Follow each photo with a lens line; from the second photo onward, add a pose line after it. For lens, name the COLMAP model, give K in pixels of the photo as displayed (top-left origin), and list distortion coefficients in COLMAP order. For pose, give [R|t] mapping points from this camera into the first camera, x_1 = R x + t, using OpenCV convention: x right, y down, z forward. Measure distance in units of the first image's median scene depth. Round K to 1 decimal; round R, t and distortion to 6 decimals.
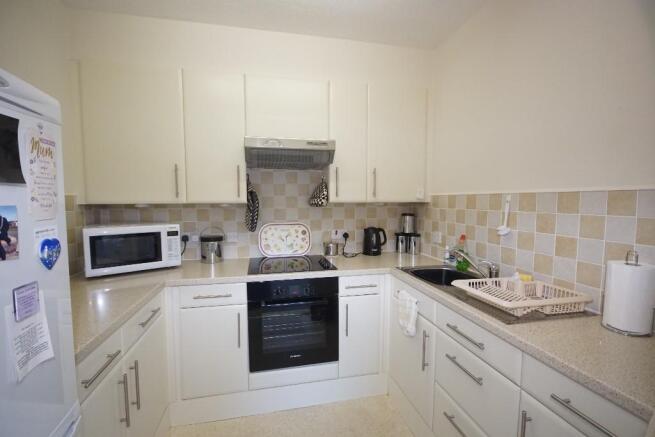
lens RADIAL K [[288.8, 0, 320.2], [0, 288.8, 221.4], [0, 0, 1]] dist [0.012745, -0.013026]
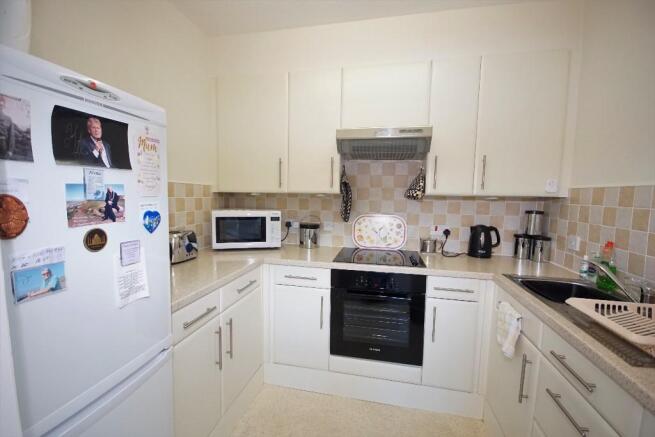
lens RADIAL K [[288.8, 0, 320.2], [0, 288.8, 221.4], [0, 0, 1]] dist [0.012745, -0.013026]
pose [[0.908692, 0.056087, -0.413683, 0.123505], [-0.049047, 0.998414, 0.027627, 0.011107], [0.414576, -0.004814, 0.910002, 0.027268]]
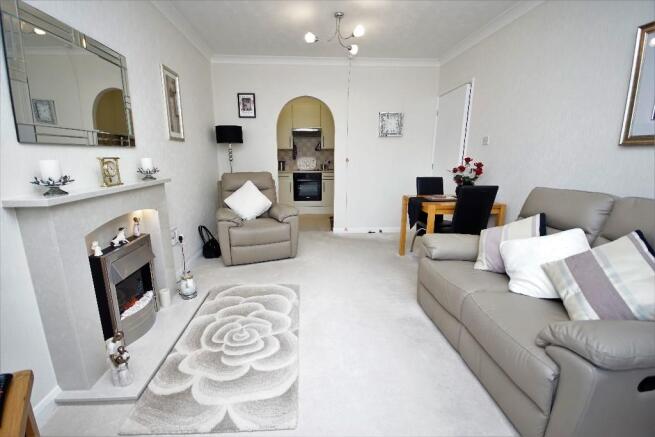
lens RADIAL K [[288.8, 0, 320.2], [0, 288.8, 221.4], [0, 0, 1]] dist [0.012745, -0.013026]
pose [[0.989540, 0.031730, -0.140729, 0.493220], [-0.011649, 0.989902, 0.141276, 0.262262], [0.143791, -0.138159, 0.979917, -2.090221]]
